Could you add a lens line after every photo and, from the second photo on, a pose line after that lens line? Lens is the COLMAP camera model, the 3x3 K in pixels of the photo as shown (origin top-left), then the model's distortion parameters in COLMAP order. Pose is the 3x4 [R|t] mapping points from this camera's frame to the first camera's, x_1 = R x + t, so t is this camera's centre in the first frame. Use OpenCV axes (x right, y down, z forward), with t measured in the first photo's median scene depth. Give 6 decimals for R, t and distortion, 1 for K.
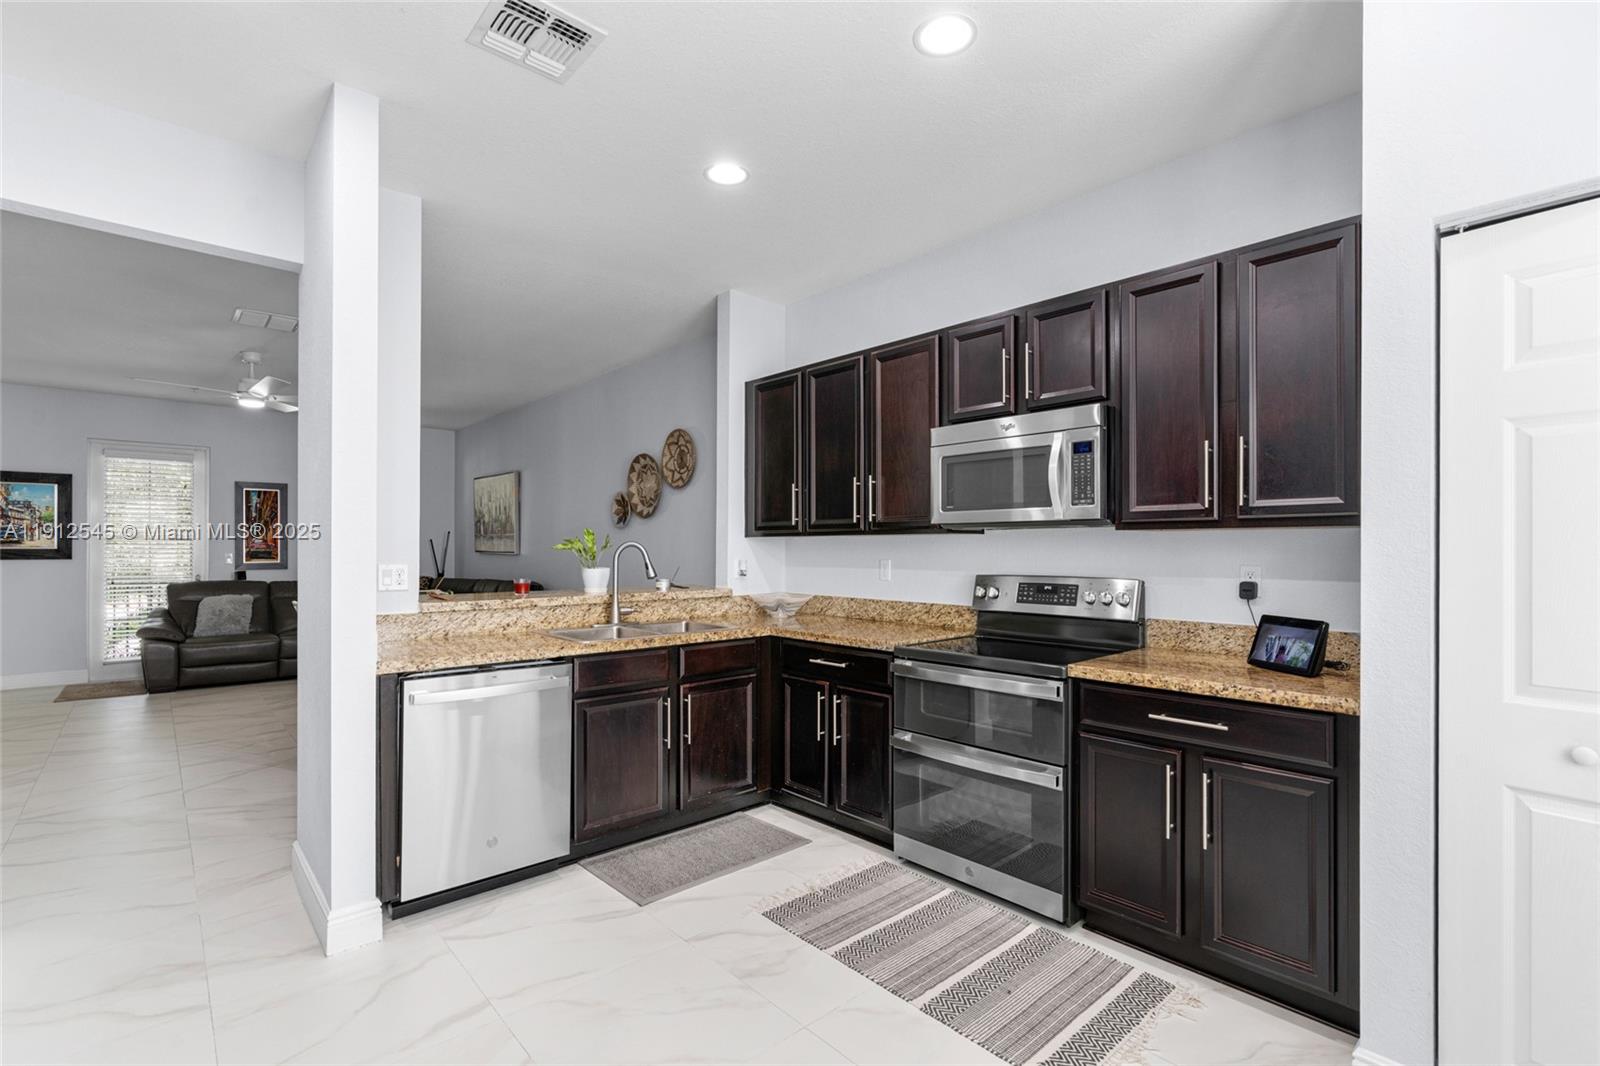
lens RADIAL K [[719.8, 0, 804.3], [0, 719.8, 548.2], [0, 0, 1]] dist [0.016718, -0.000124]
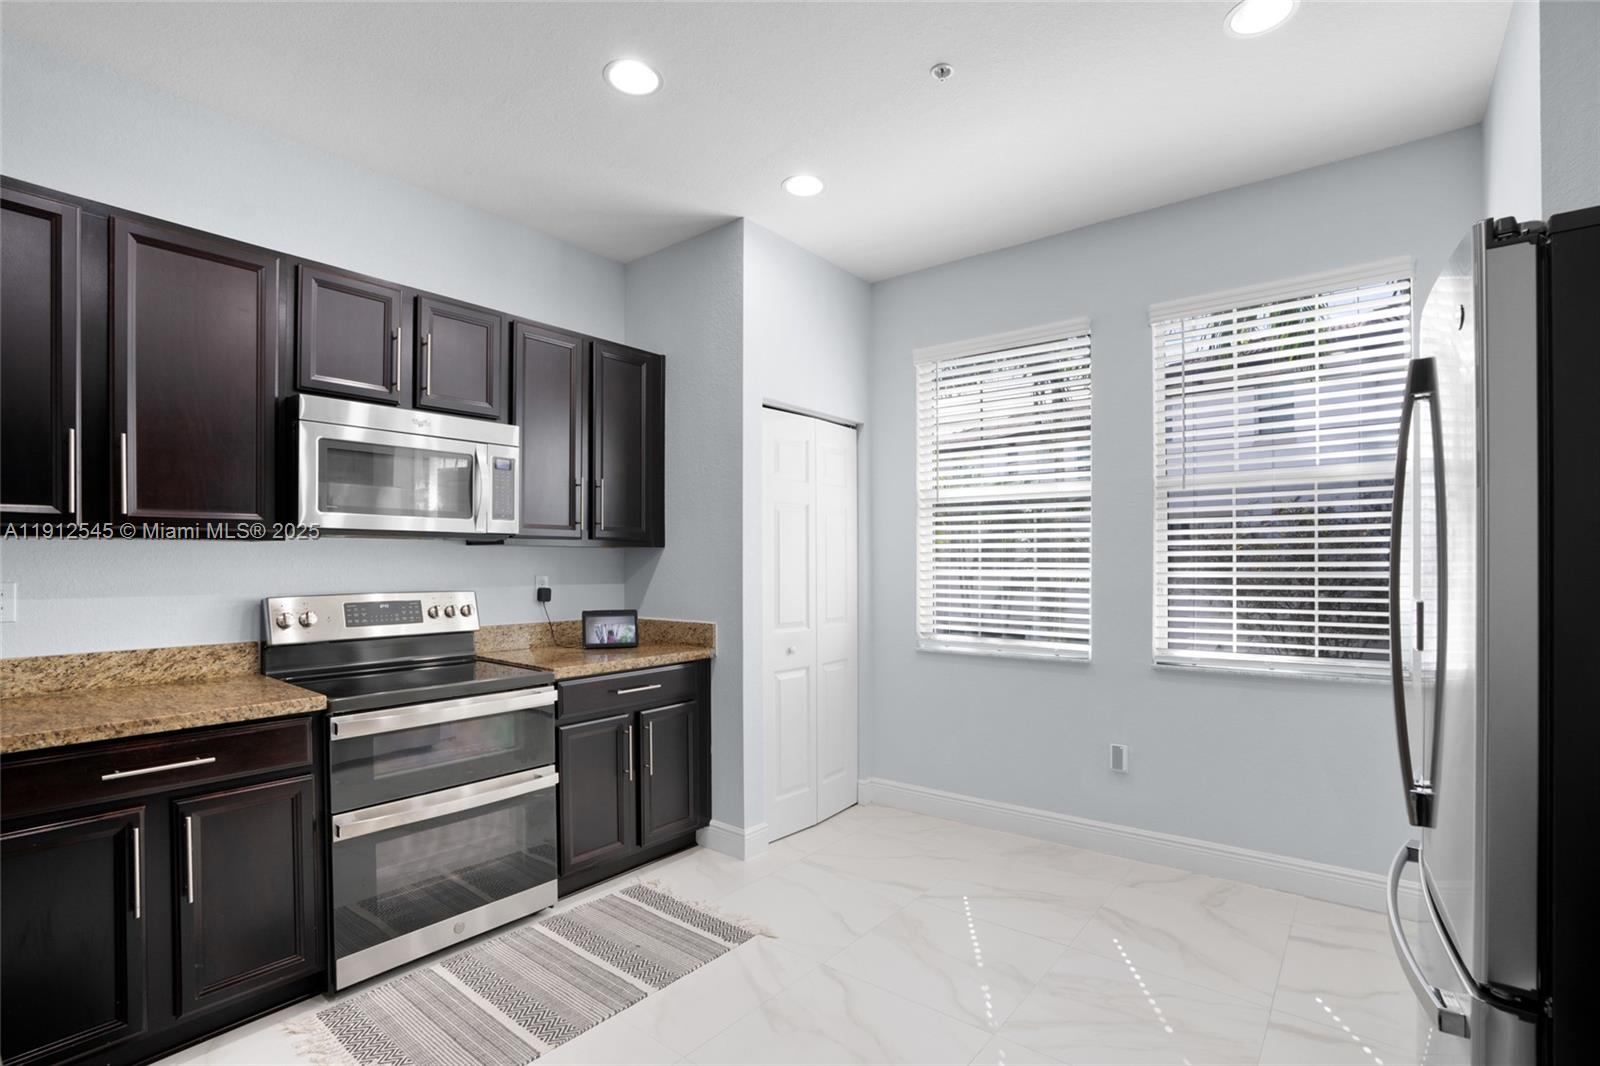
lens RADIAL K [[740.0, 0, 801.9], [0, 740.0, 564.9], [0, 0, 1]] dist [-0.107800, 0.035086]
pose [[-0.169243, -0.003888, 0.985567, -0.683837], [-0.001993, 0.999992, 0.003603, 0.000452], [-0.985572, -0.001355, -0.169249, 0.727606]]
